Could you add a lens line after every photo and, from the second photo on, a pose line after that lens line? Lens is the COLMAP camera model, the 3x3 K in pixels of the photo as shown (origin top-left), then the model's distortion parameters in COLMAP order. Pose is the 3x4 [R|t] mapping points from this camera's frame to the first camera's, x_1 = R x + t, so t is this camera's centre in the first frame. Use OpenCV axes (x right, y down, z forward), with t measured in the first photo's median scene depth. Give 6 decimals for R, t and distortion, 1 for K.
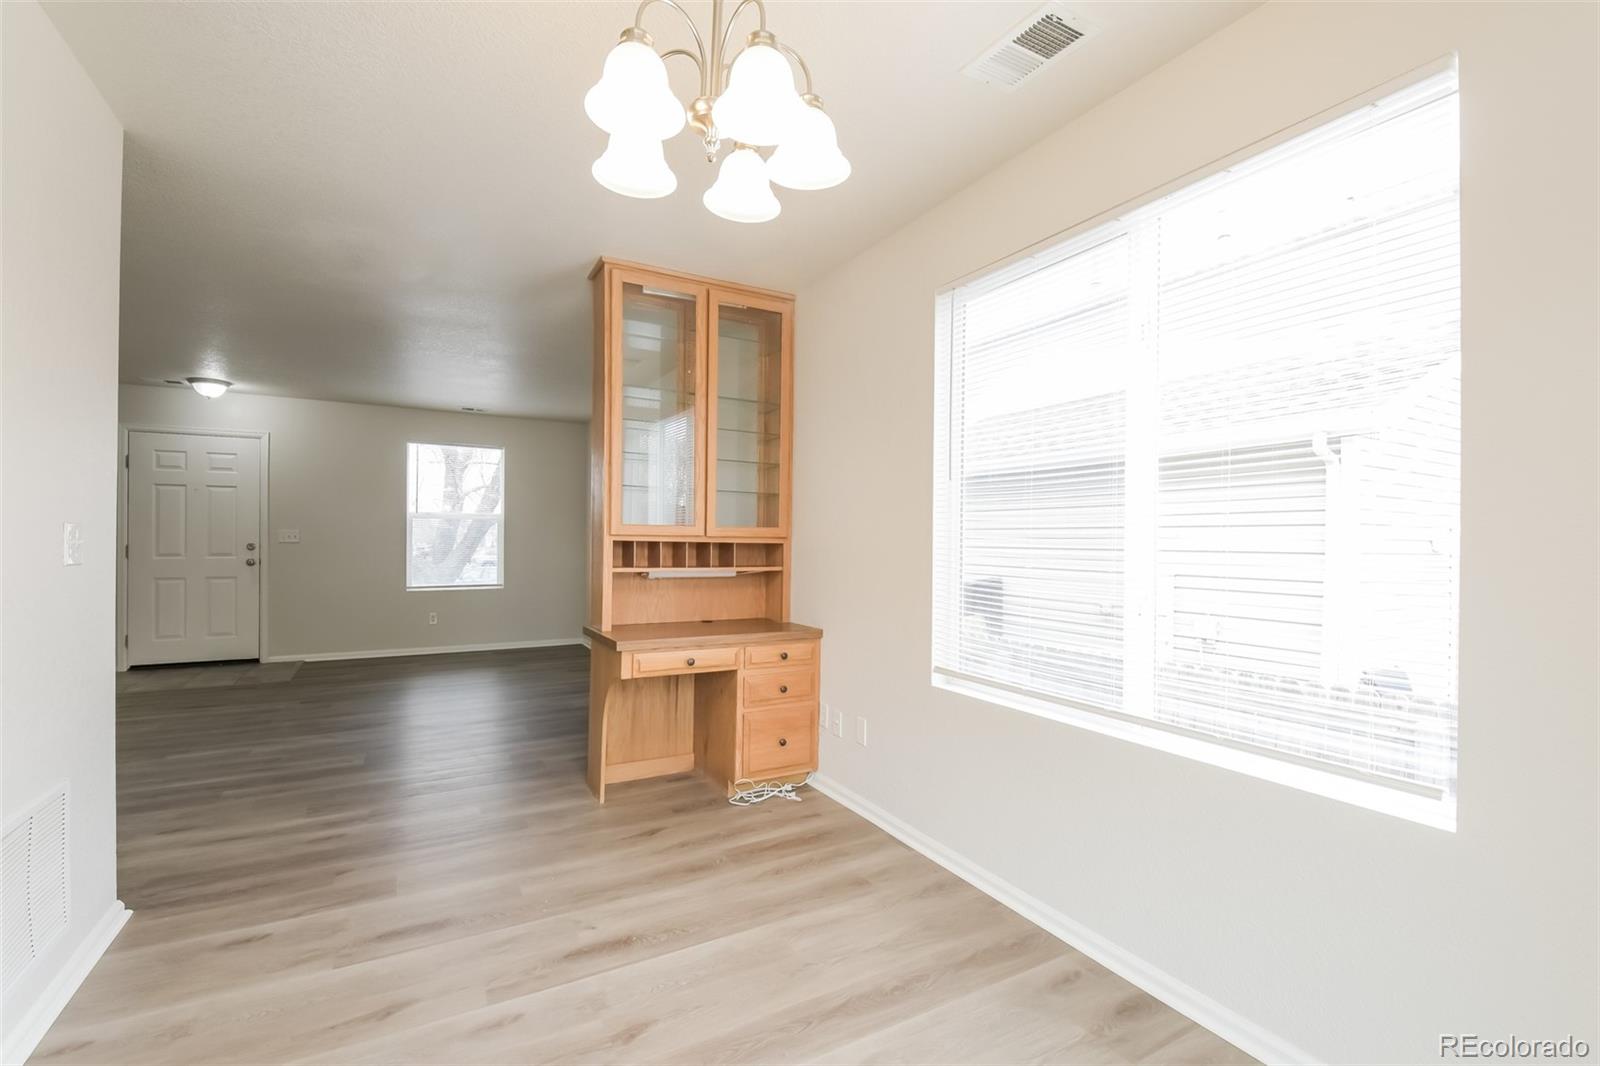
lens RADIAL K [[699.2, 0, 790.2], [0, 699.2, 536.9], [0, 0, 1]] dist [0.011156, -0.012828]
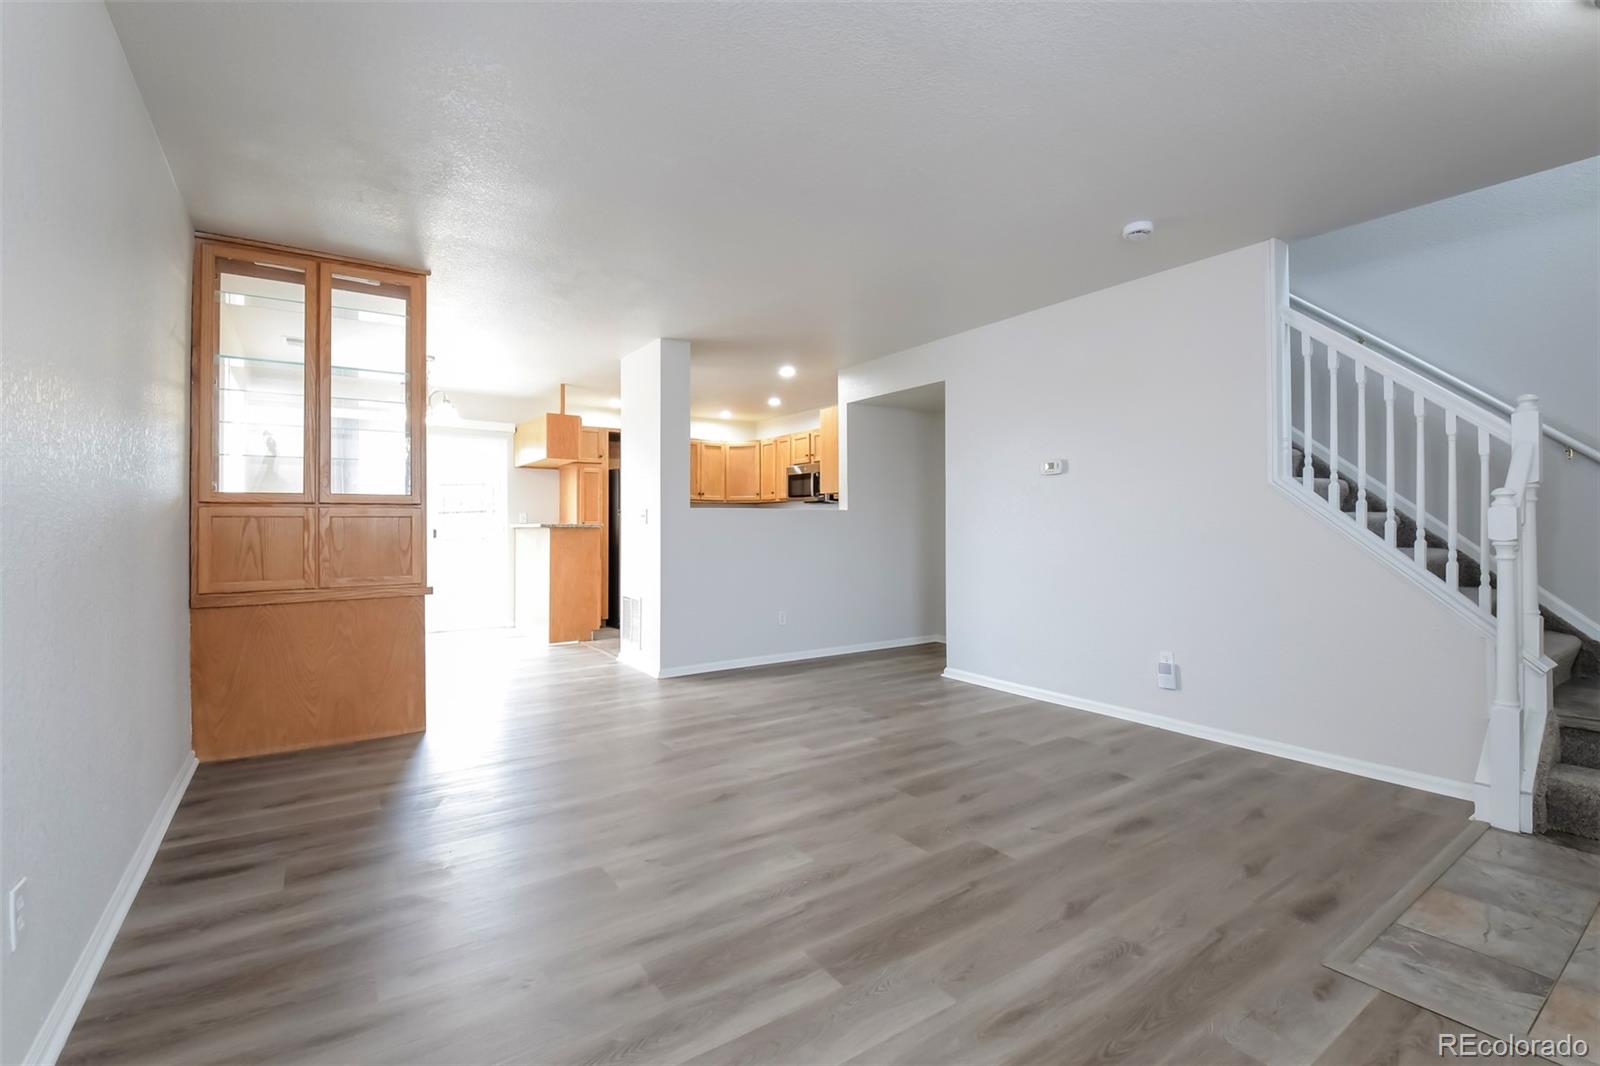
lens RADIAL K [[699.2, 0, 785.8], [0, 699.2, 528.7], [0, 0, 1]] dist [0.011156, -0.012828]
pose [[-0.996549, -0.006348, -0.082769, -0.778080], [-0.006420, 0.999979, 0.000611, 0.030297], [0.082763, 0.001141, -0.996569, 2.200363]]
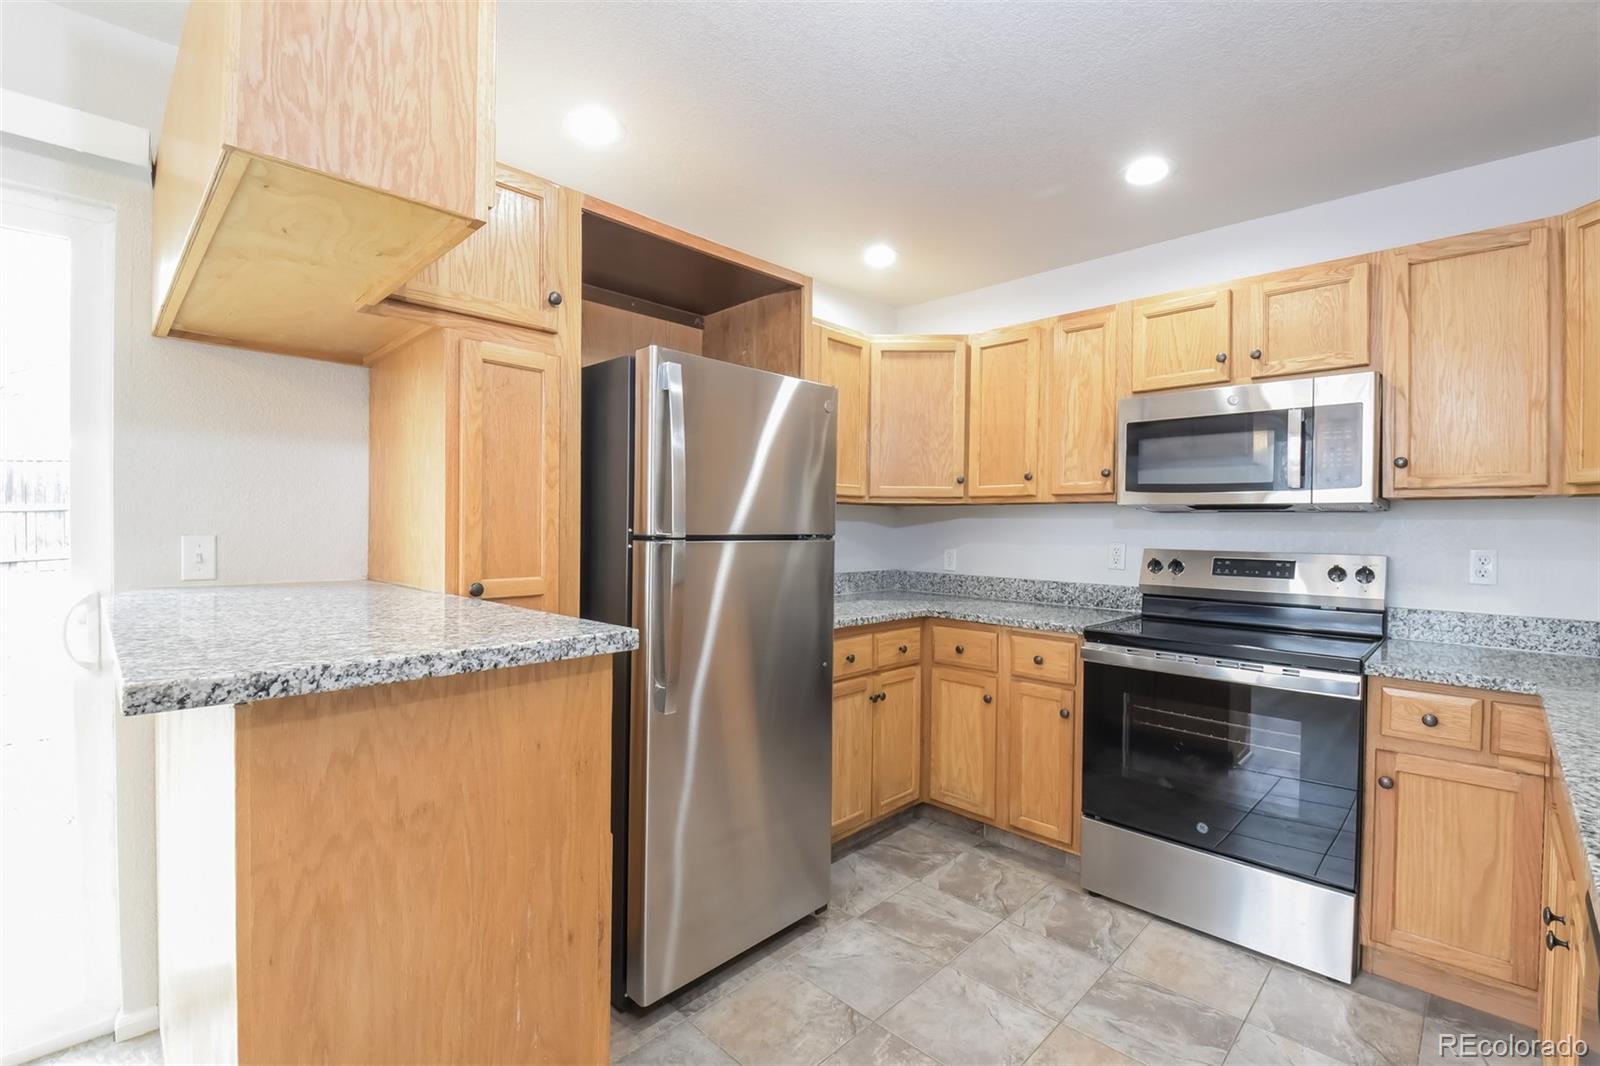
lens RADIAL K [[699.2, 0, 787.6], [0, 699.2, 528.5], [0, 0, 1]] dist [0.011156, -0.012828]
pose [[-0.961431, -0.015117, -0.274631, -0.397108], [-0.017096, 0.999842, 0.004811, -0.029367], [0.274515, 0.009320, -0.961538, 0.480418]]
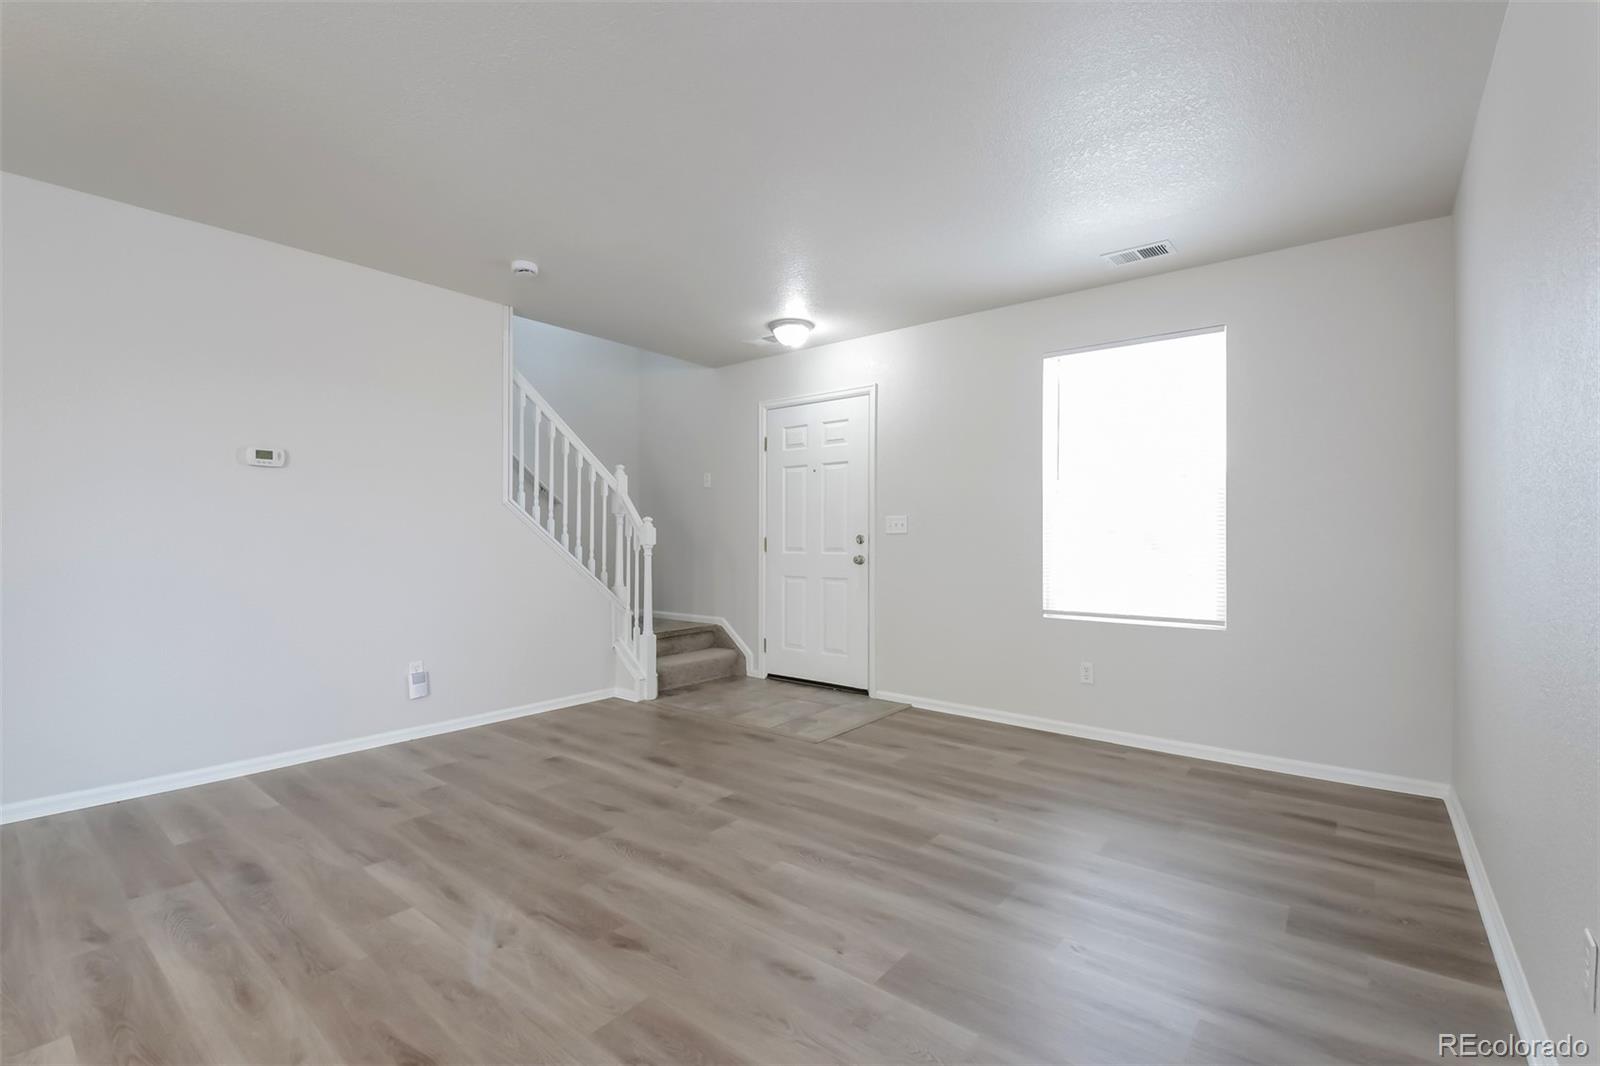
lens RADIAL K [[699.2, 0, 789.5], [0, 699.2, 540.8], [0, 0, 1]] dist [0.011156, -0.012828]
pose [[0.373906, -0.002380, -0.927464, -0.197545], [0.000566, 0.999997, -0.002338, 0.032584], [0.927467, 0.000350, 0.373906, 1.253070]]
